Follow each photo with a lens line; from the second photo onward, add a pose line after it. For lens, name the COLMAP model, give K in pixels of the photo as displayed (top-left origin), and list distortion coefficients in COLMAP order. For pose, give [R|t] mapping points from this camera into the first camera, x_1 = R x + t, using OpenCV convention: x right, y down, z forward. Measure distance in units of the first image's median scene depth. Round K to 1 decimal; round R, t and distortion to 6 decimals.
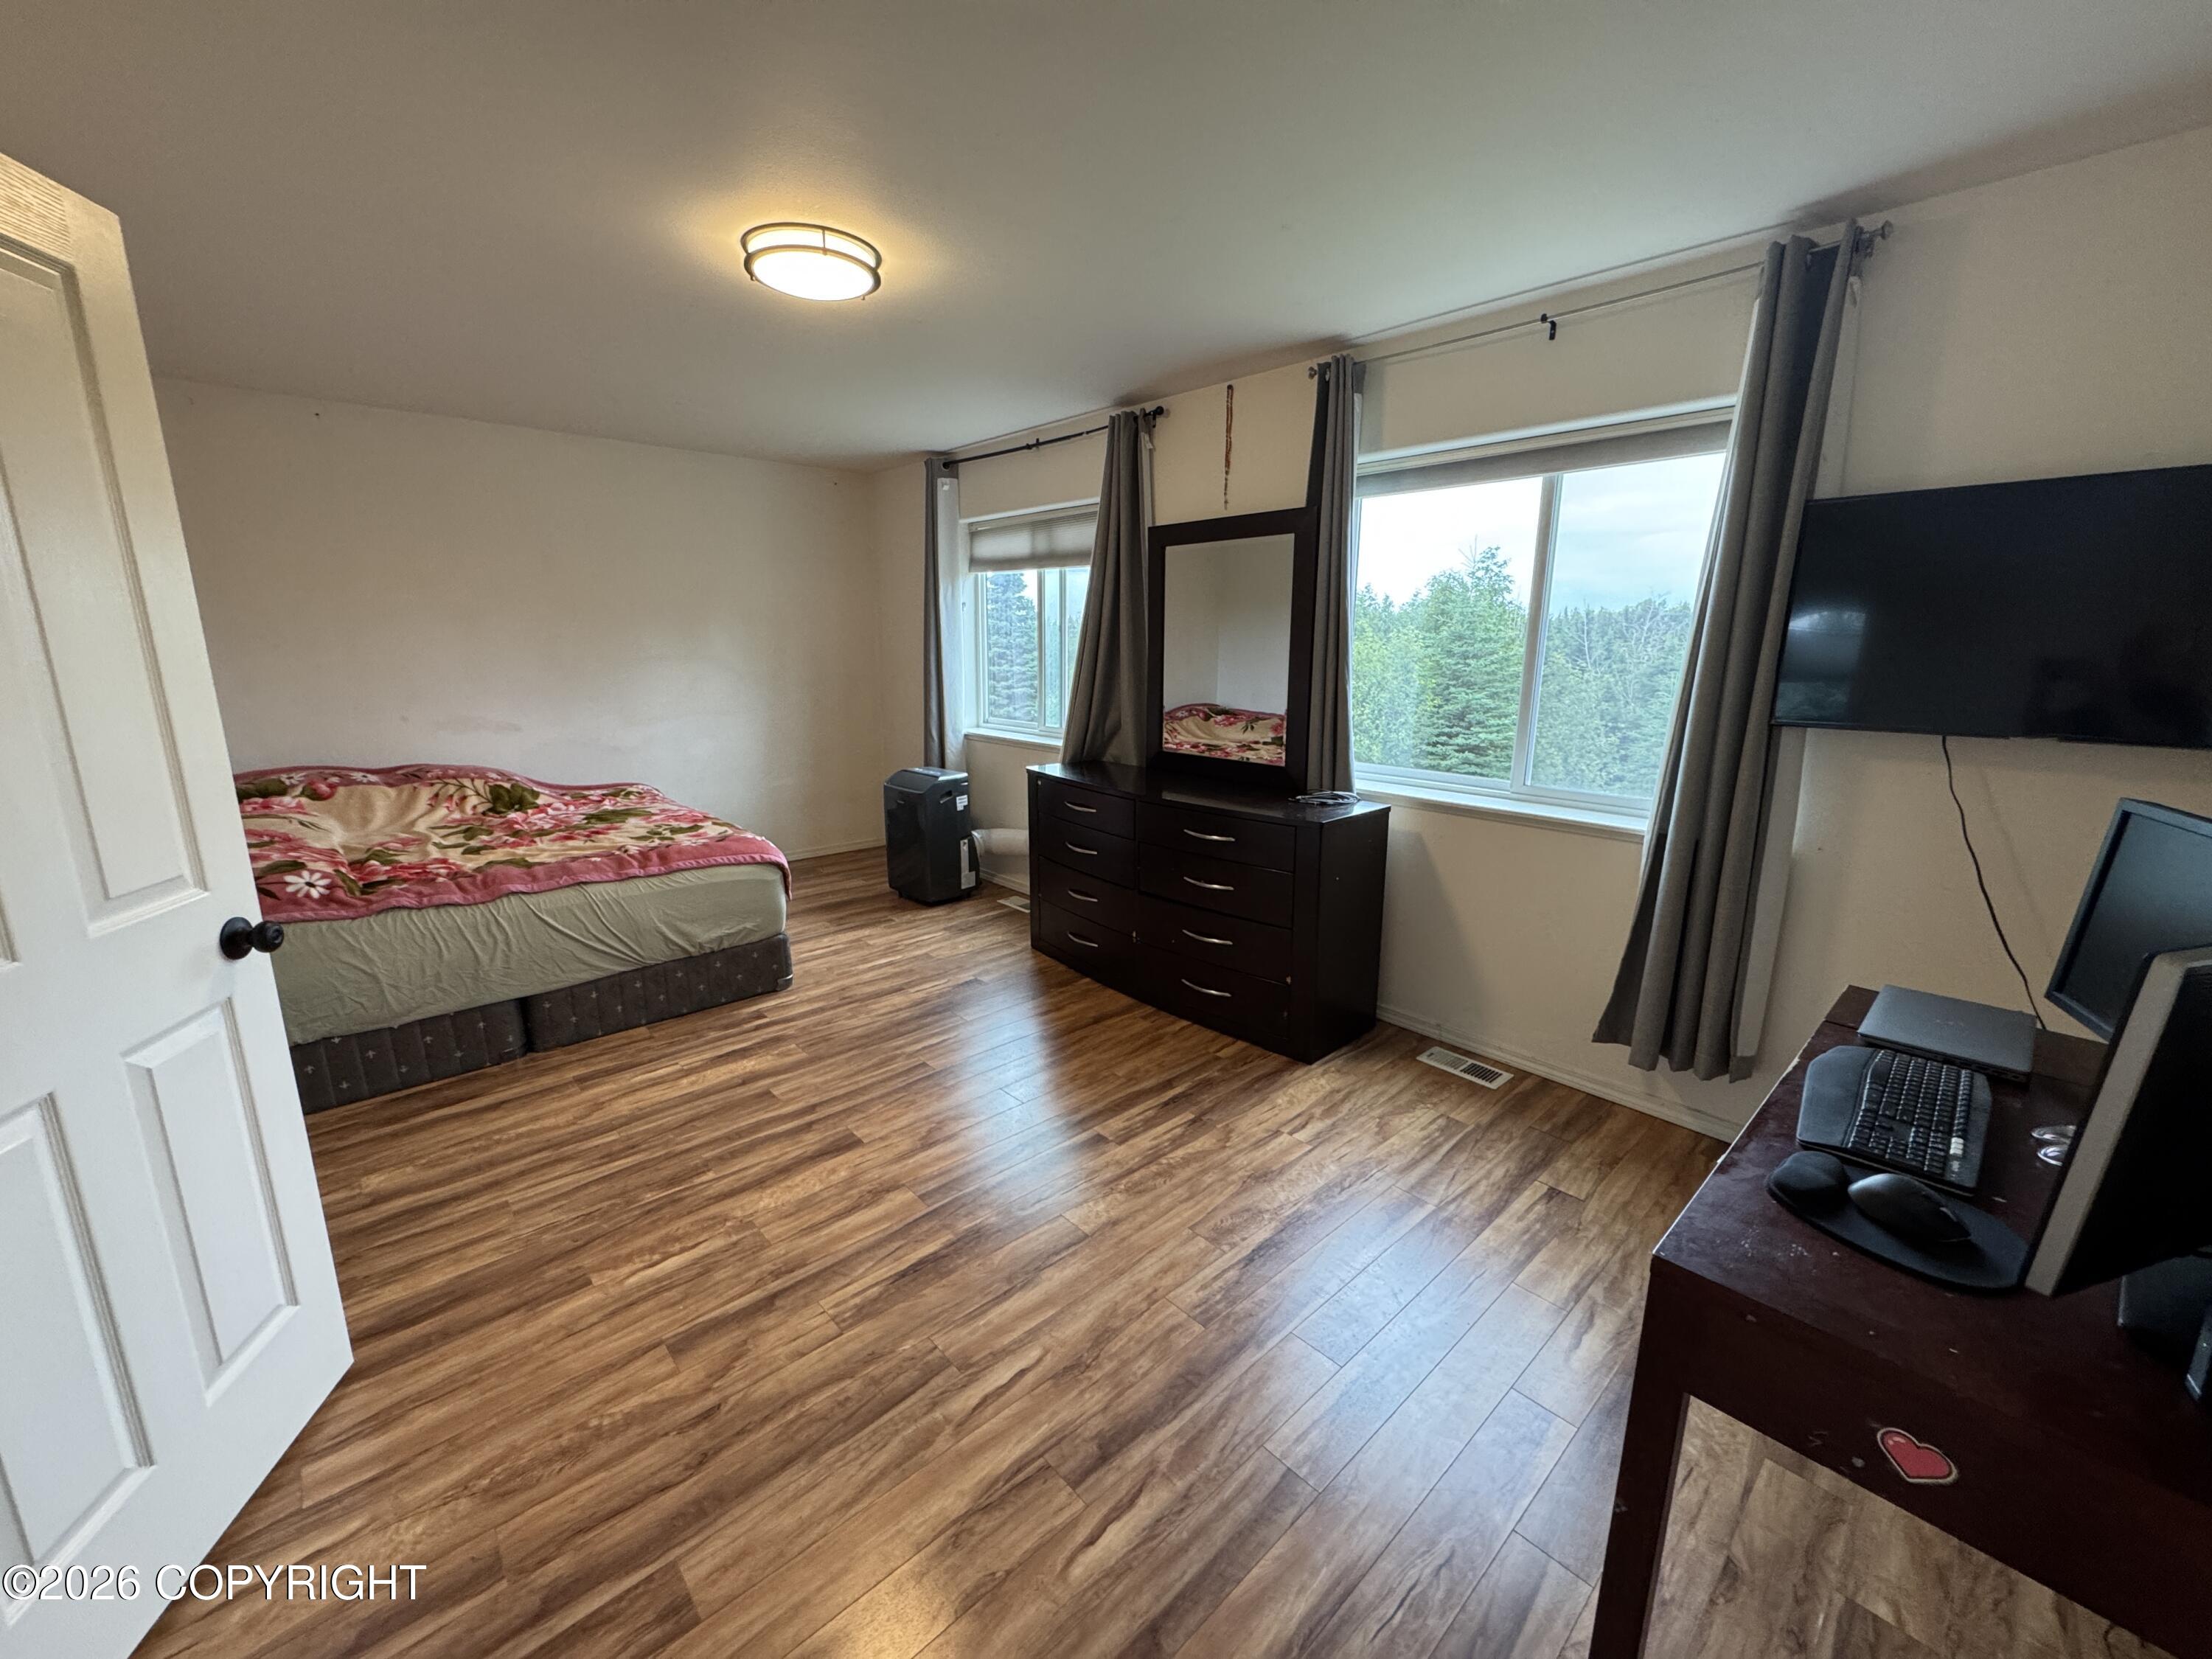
lens RADIAL K [[876.8, 0, 1098.8], [0, 876.8, 825.4], [0, 0, 1]] dist [-0.003126, 0.000125]
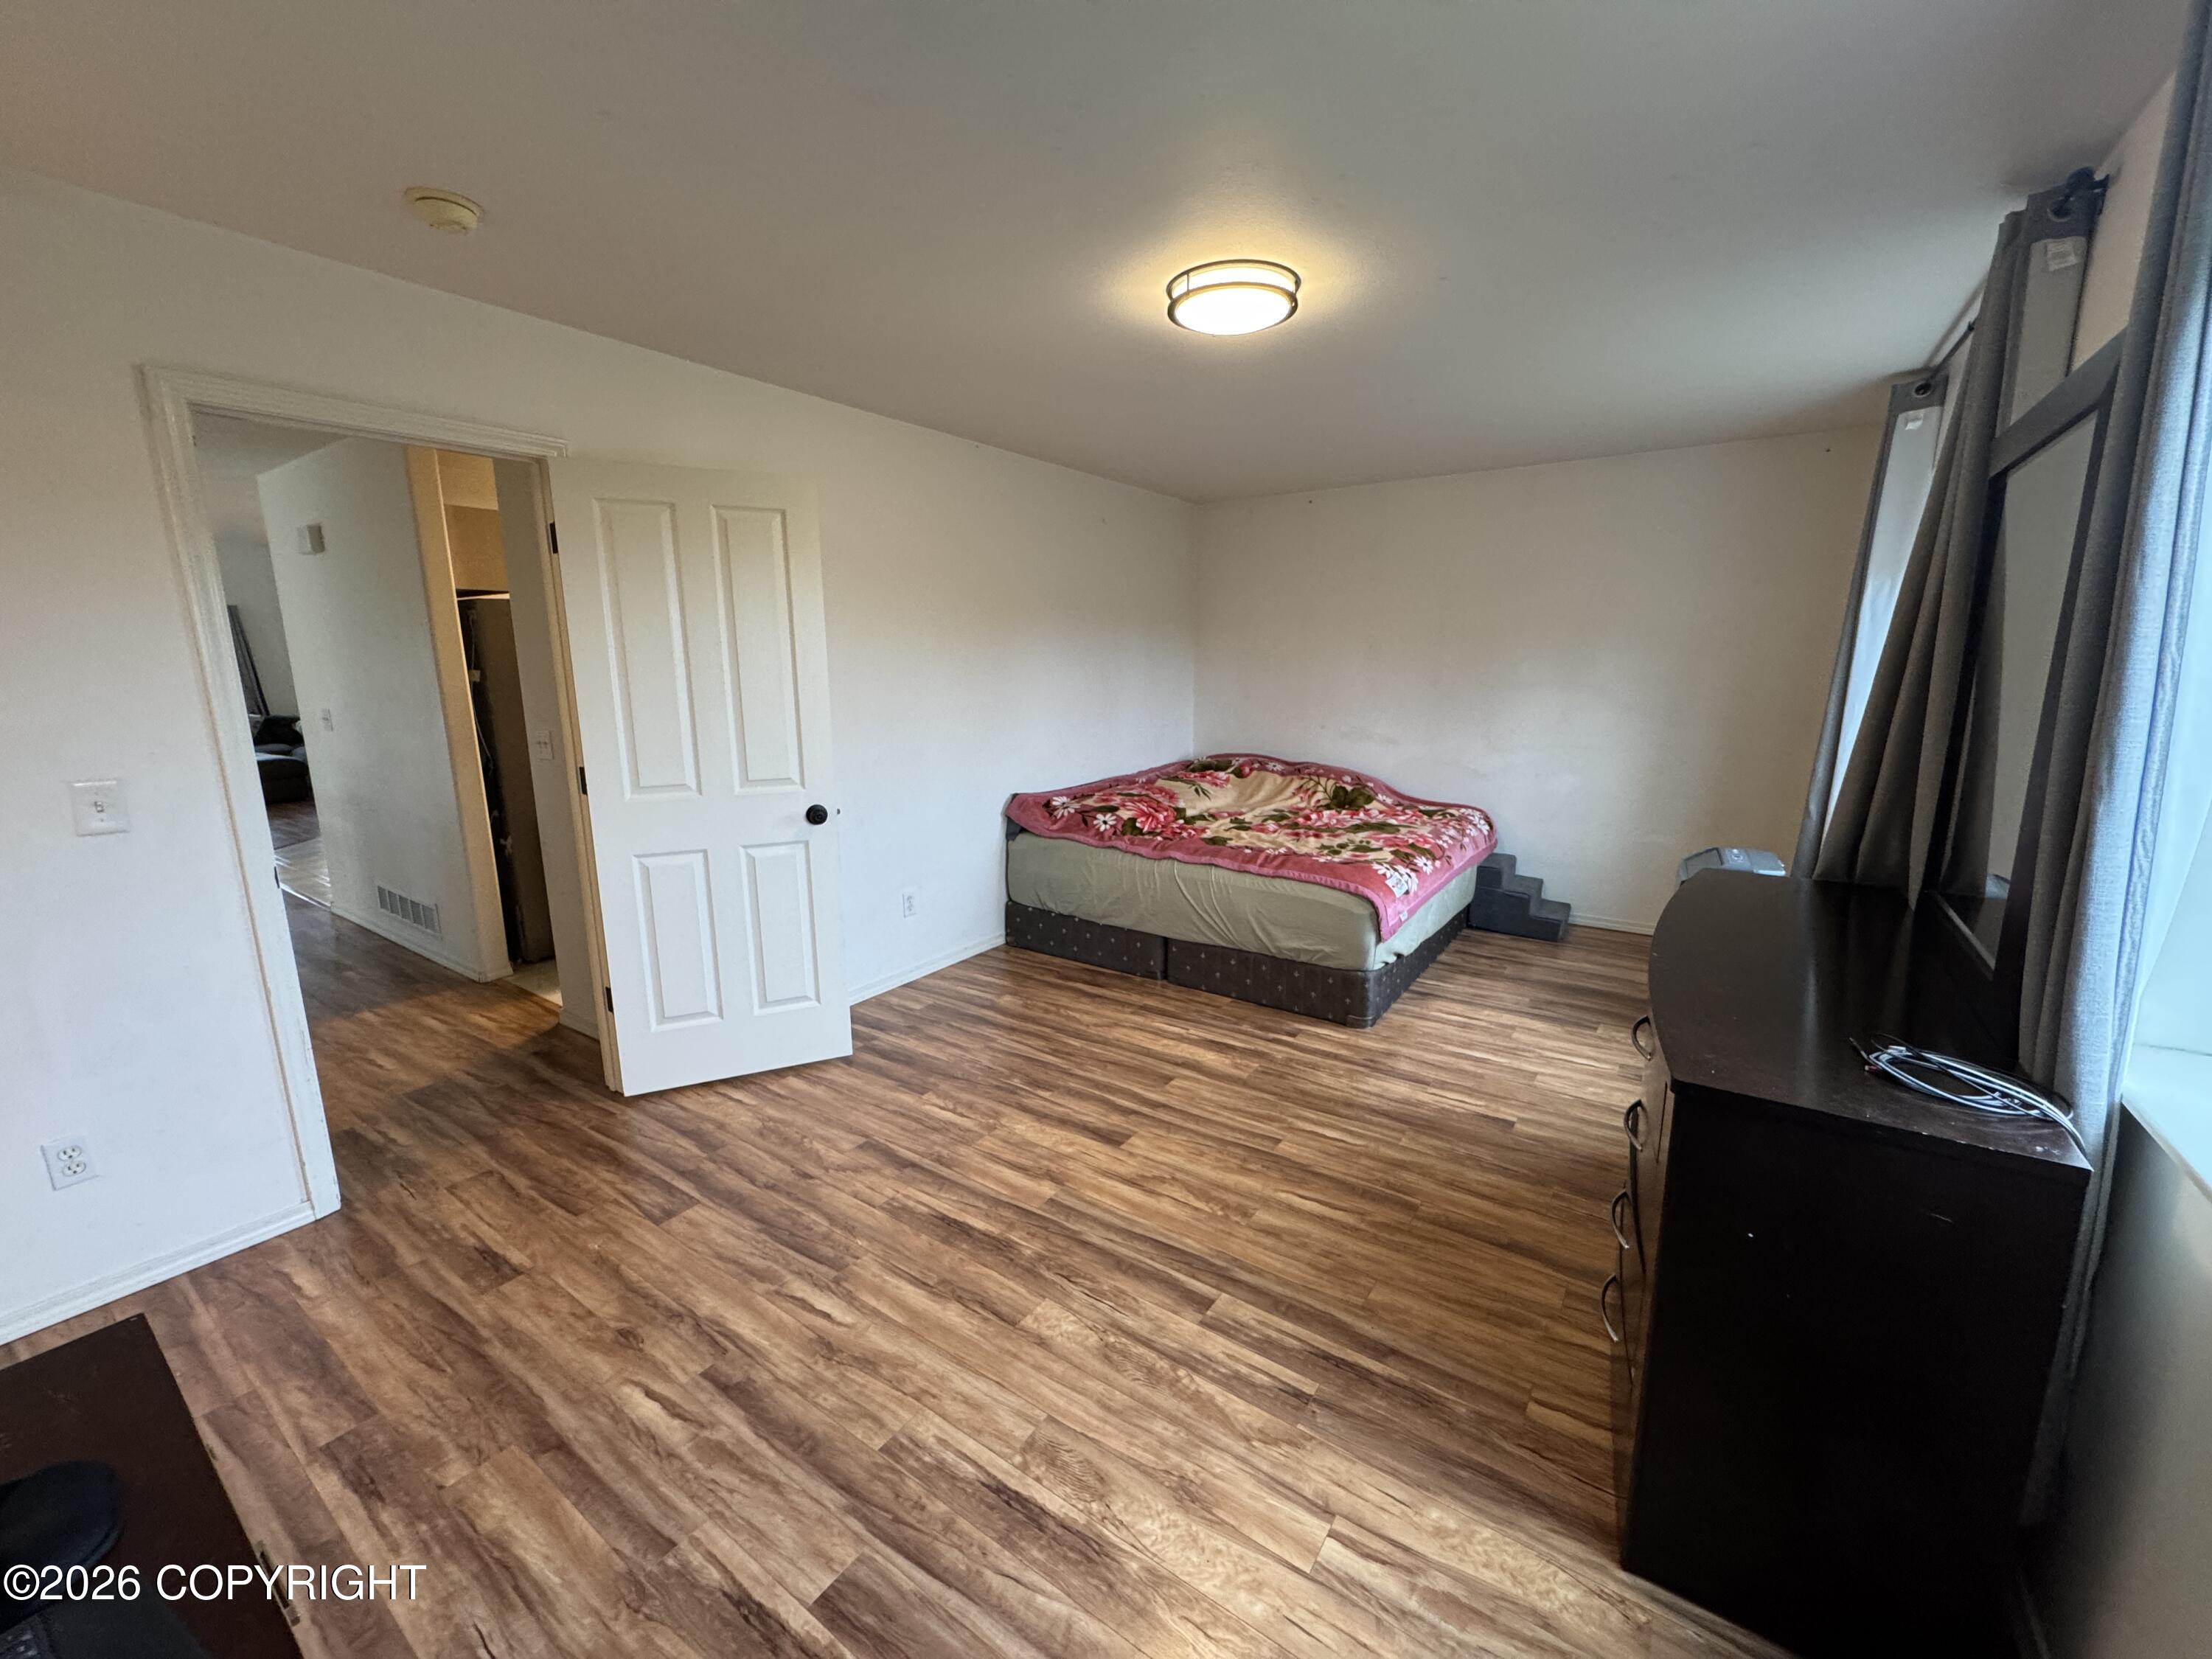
lens RADIAL K [[876.8, 0, 1111.8], [0, 876.8, 843.1], [0, 0, 1]] dist [-0.003126, 0.000125]
pose [[0.227740, 0.193951, -0.954210, 0.640297], [-0.198409, 0.968646, 0.149531, -0.140278], [0.953293, 0.155270, 0.259081, 0.643179]]
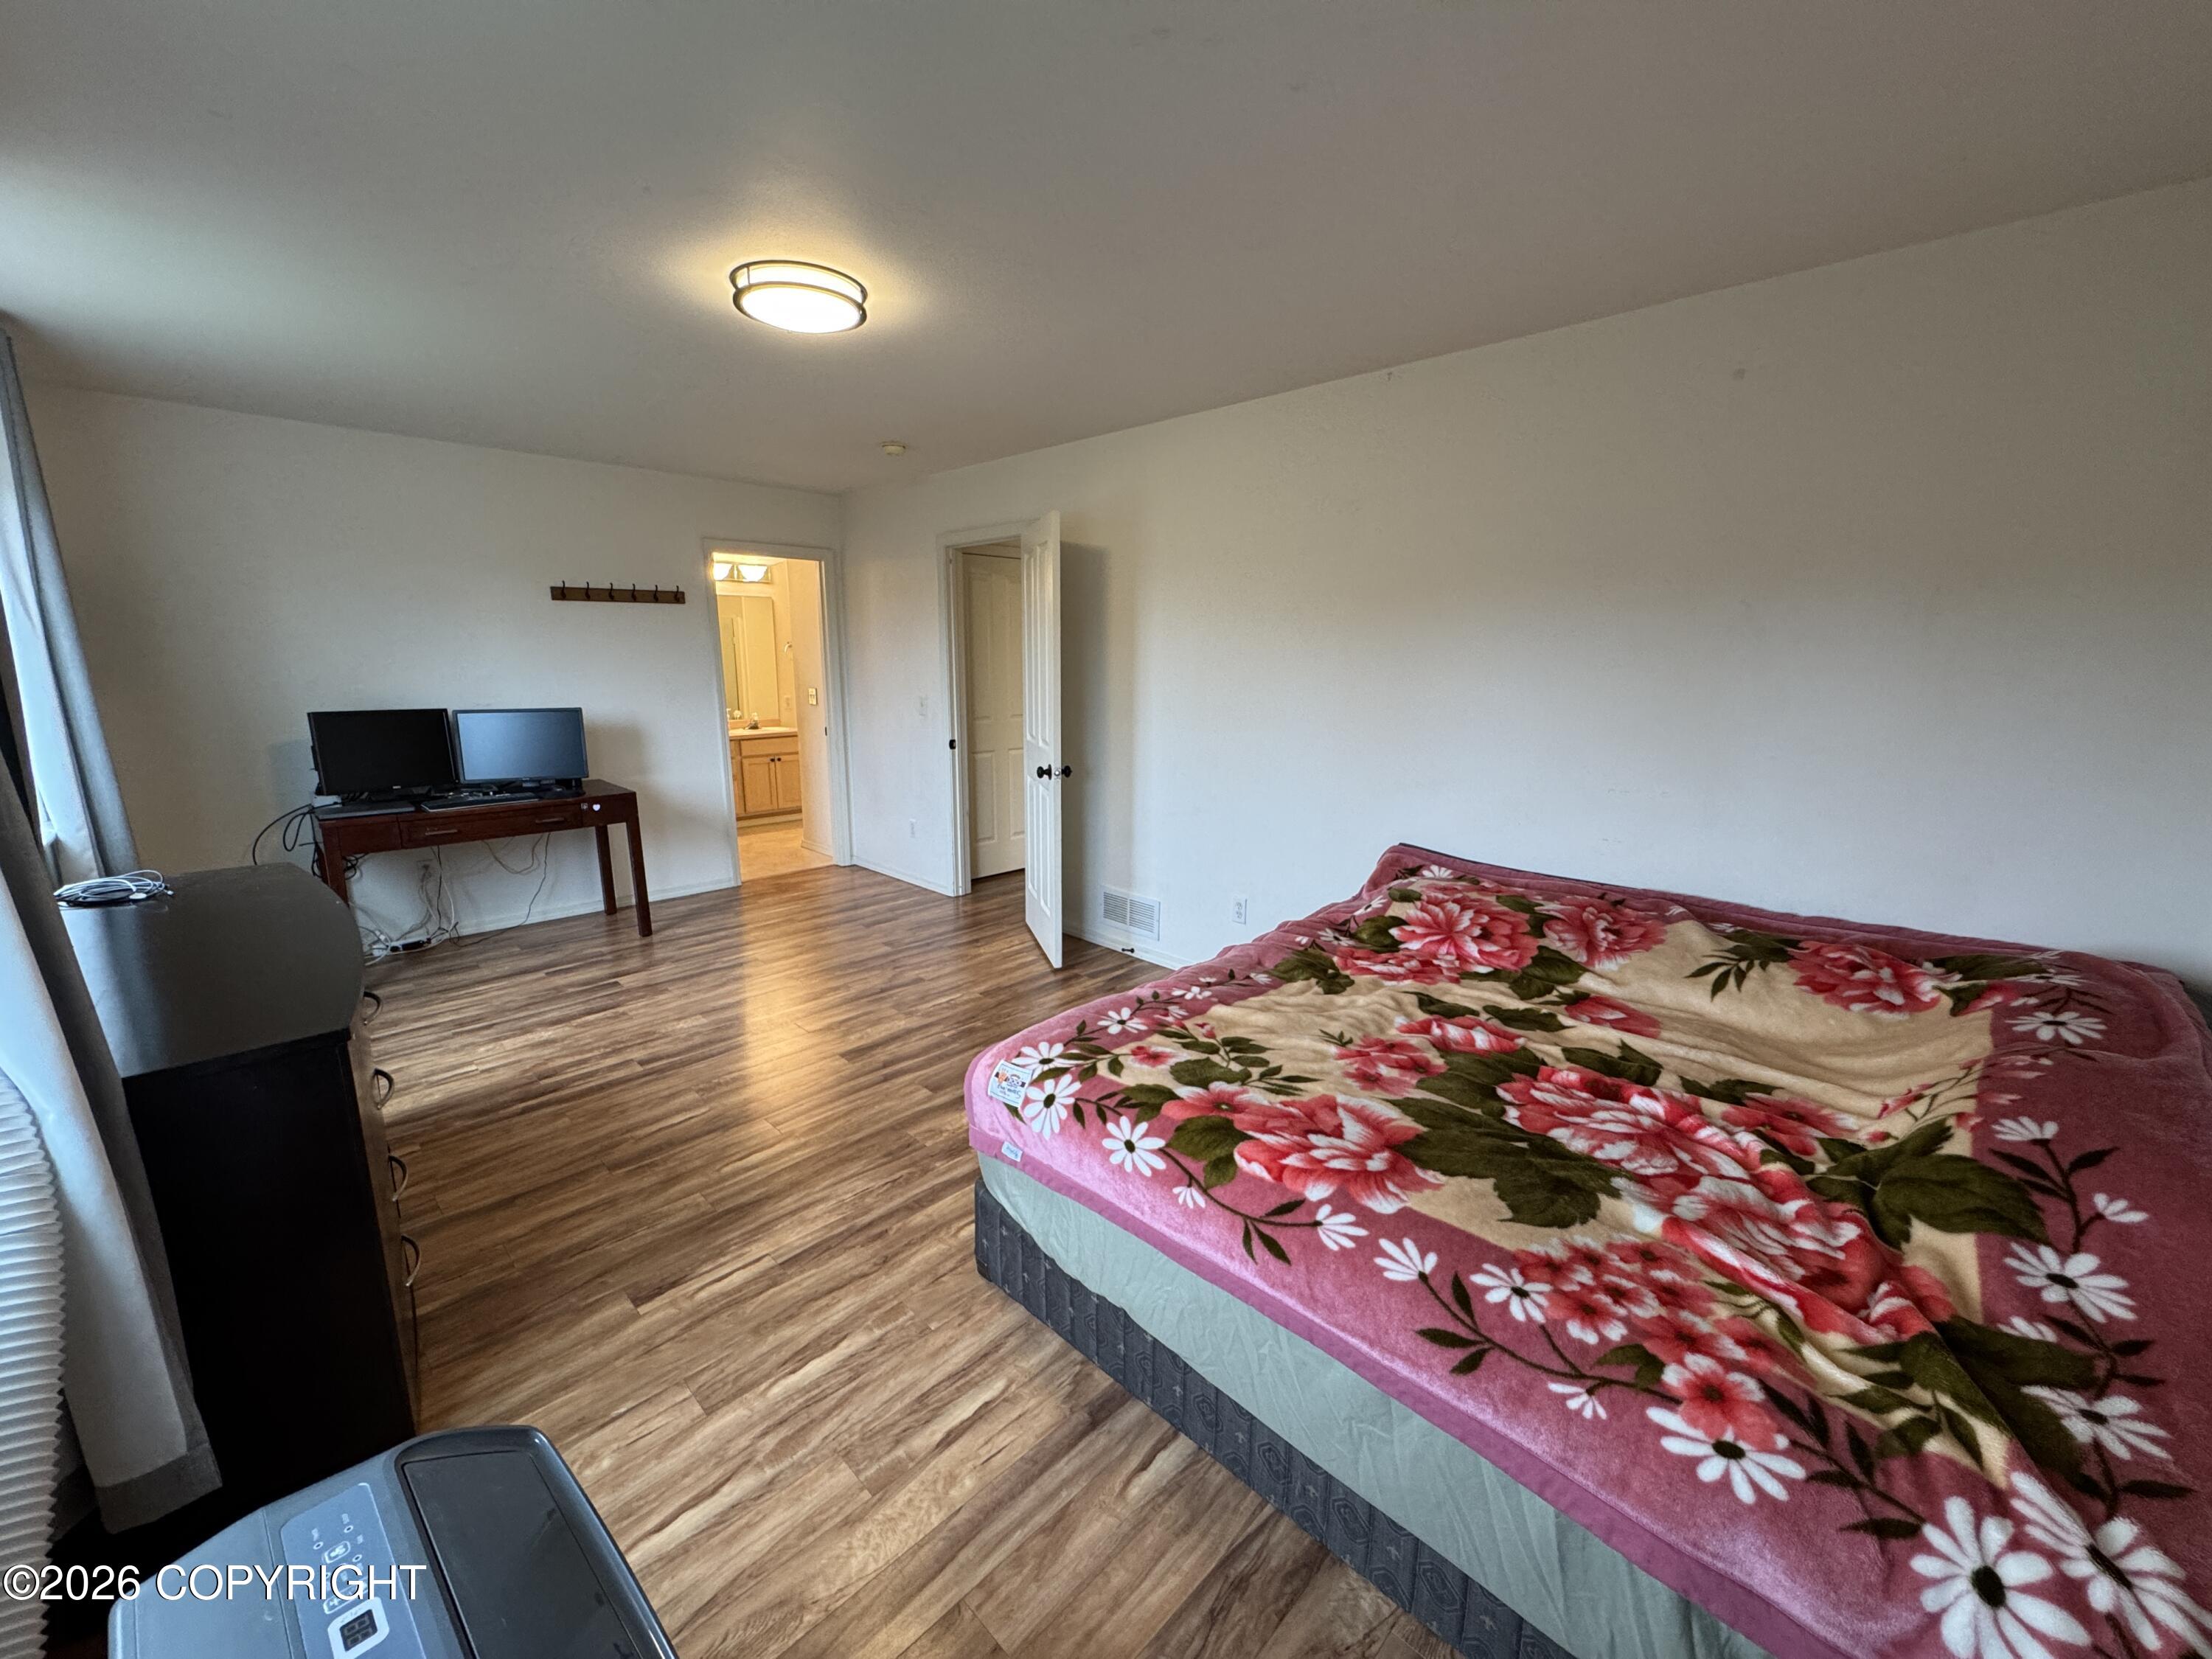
lens RADIAL K [[876.8, 0, 1093.3], [0, 876.8, 836.7], [0, 0, 1]] dist [-0.003126, 0.000125]
pose [[-0.998863, -0.004706, -0.047449, -0.556855], [-0.023500, 0.914448, 0.404021, -0.433488], [0.041488, 0.404676, -0.913518, 1.983267]]
